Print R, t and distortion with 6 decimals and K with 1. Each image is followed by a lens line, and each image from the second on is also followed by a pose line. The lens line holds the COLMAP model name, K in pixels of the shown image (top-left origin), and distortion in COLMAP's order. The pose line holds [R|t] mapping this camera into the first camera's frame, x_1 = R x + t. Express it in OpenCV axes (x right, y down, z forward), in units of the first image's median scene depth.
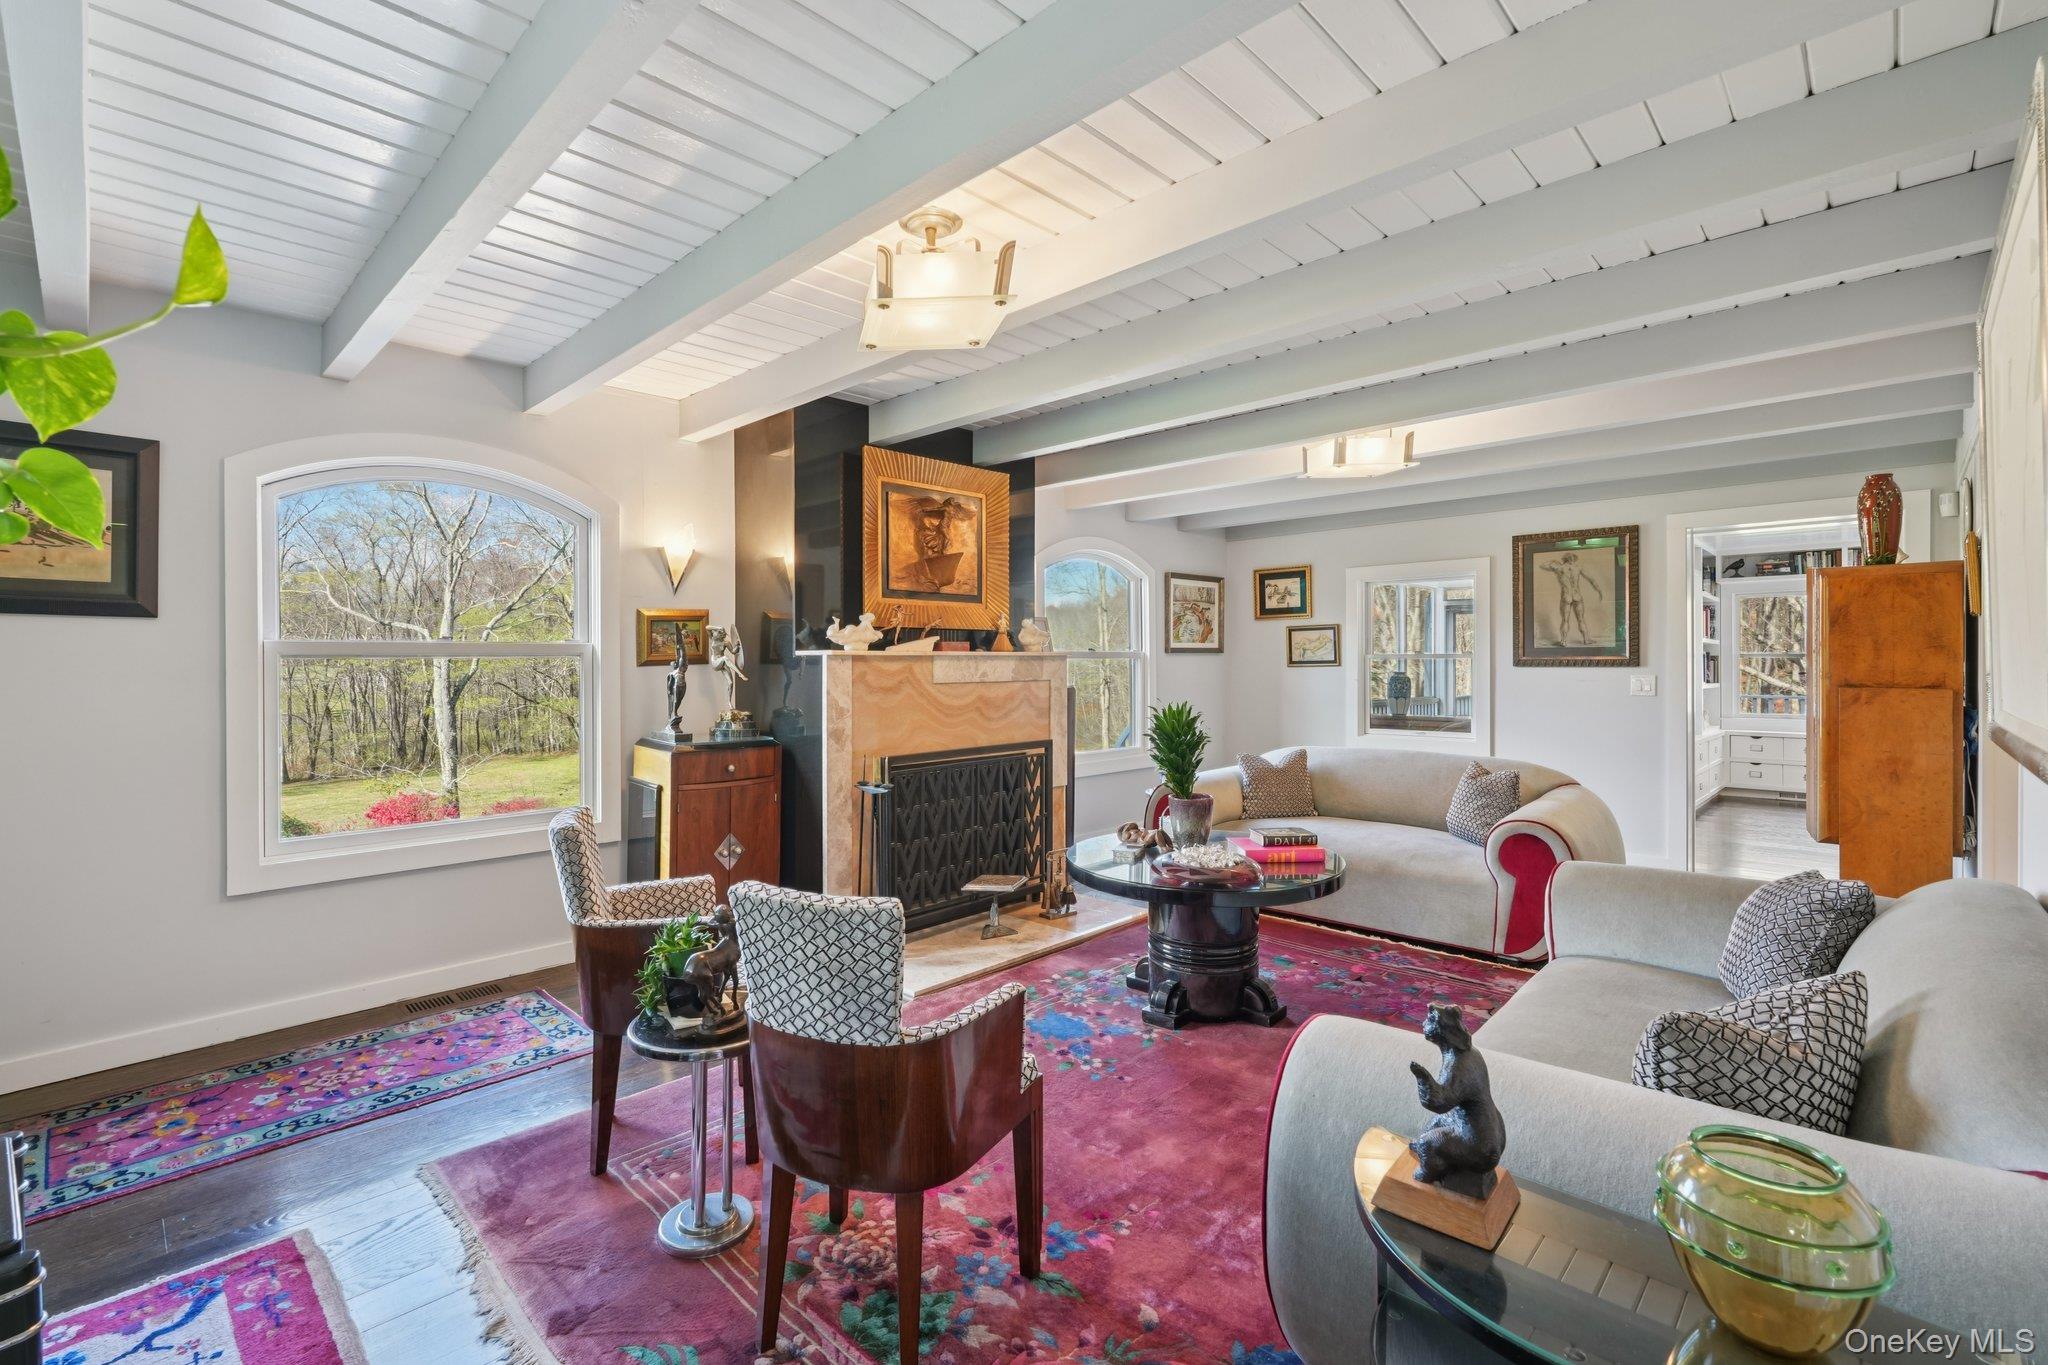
lens RADIAL K [[910.3, 0, 1023.1], [0, 910.3, 665.3], [0, 0, 1]] dist [-0.005453, -0.000656]
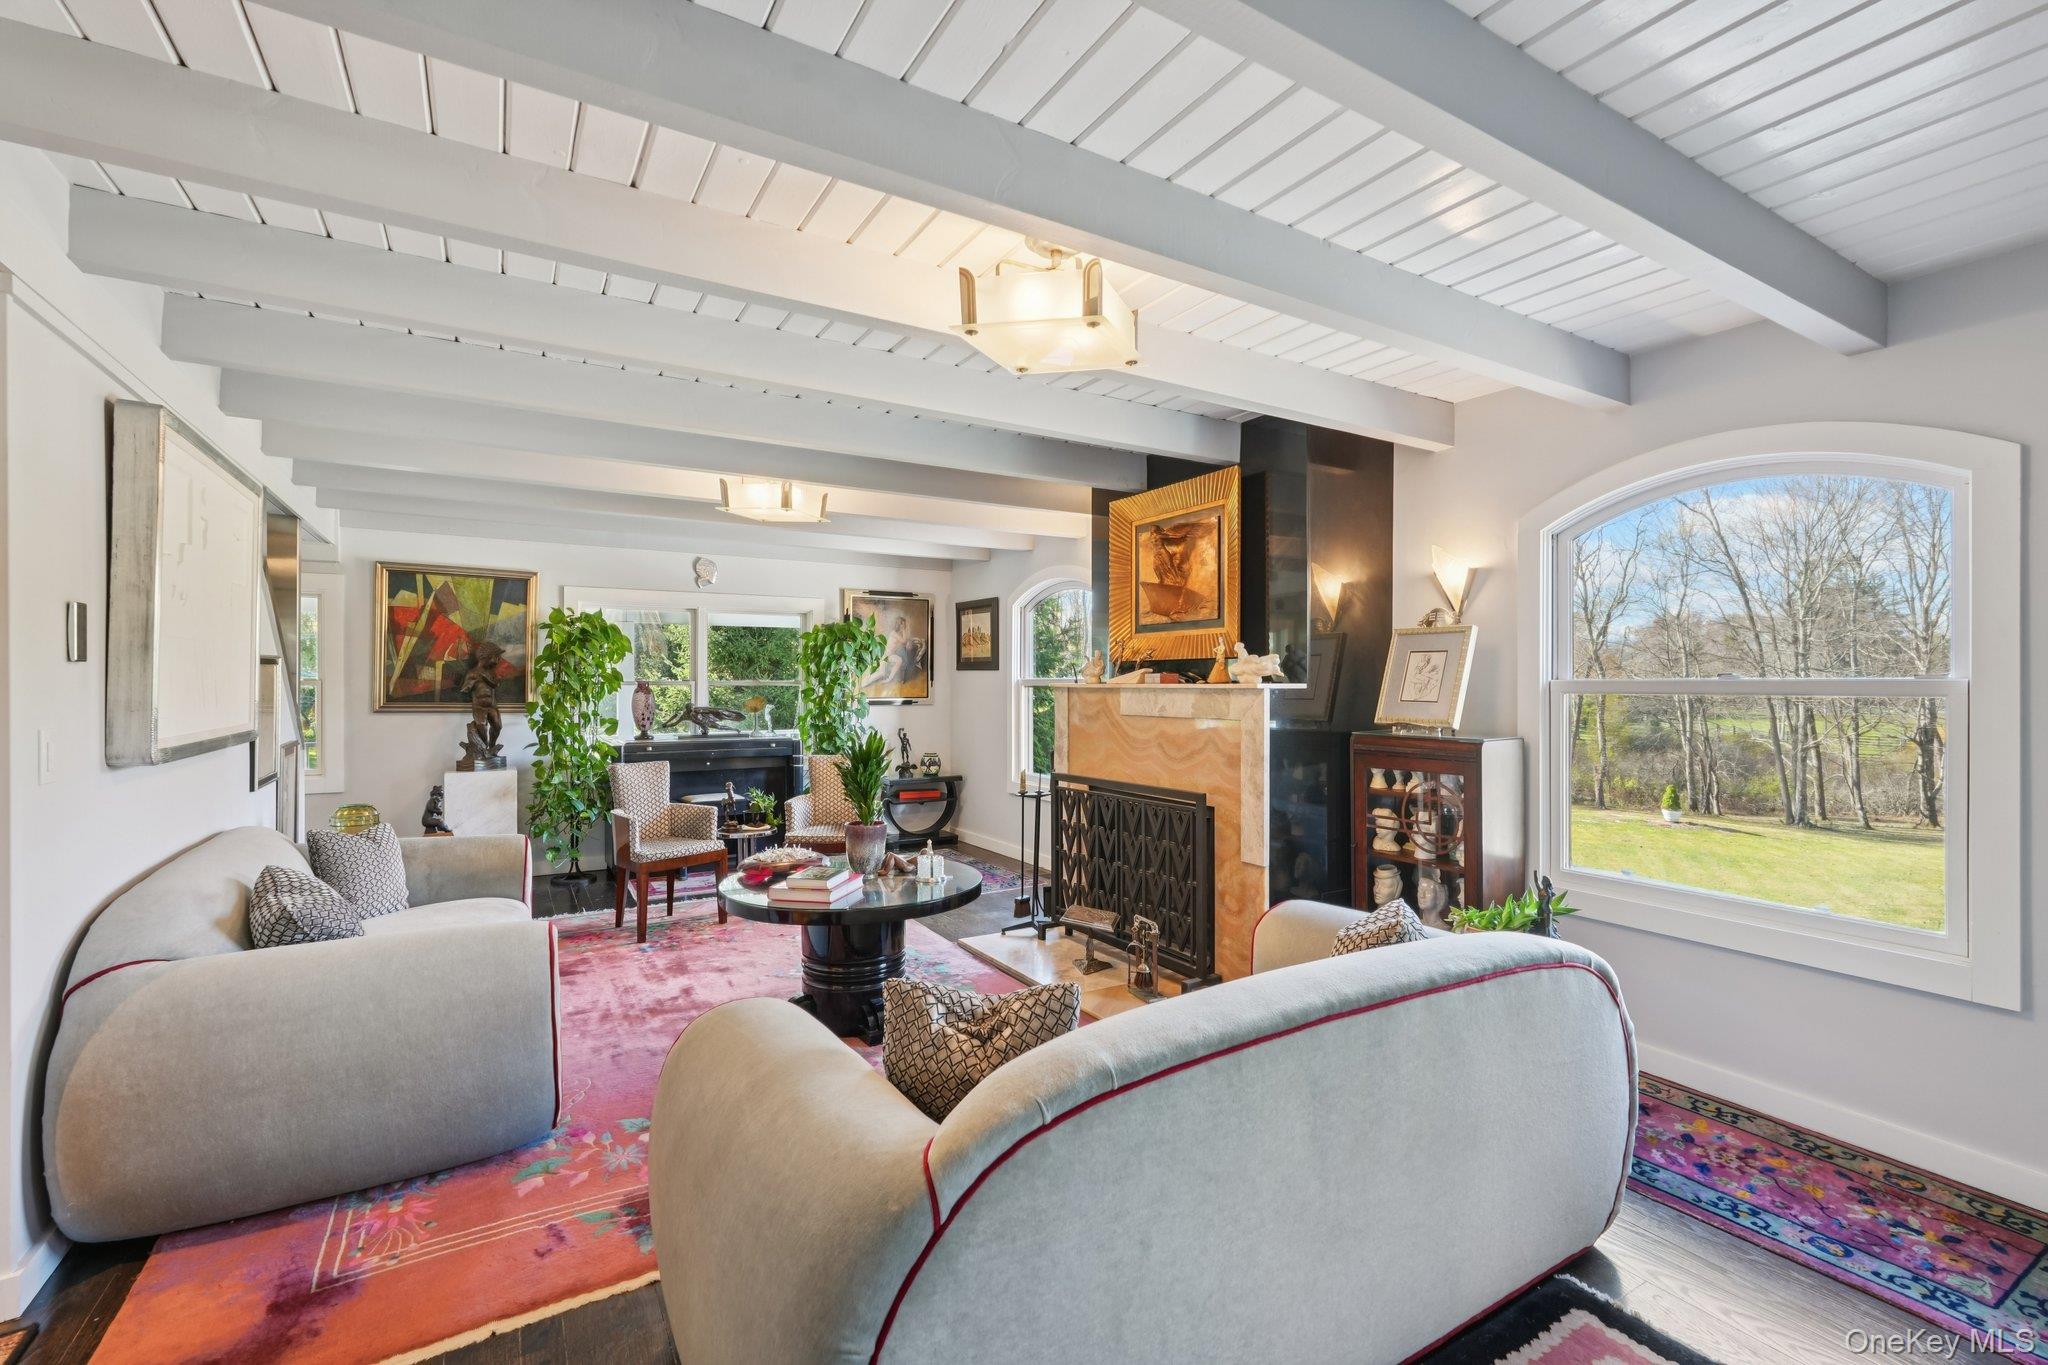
lens RADIAL K [[910.3, 0, 1026.1], [0, 910.3, 680.5], [0, 0, 1]] dist [-0.005453, -0.000656]
pose [[-0.258996, -0.002861, -0.965874, 0.888320], [-0.006764, 0.999976, -0.001148, -0.016344], [0.965855, 0.006235, -0.259009, 1.117000]]
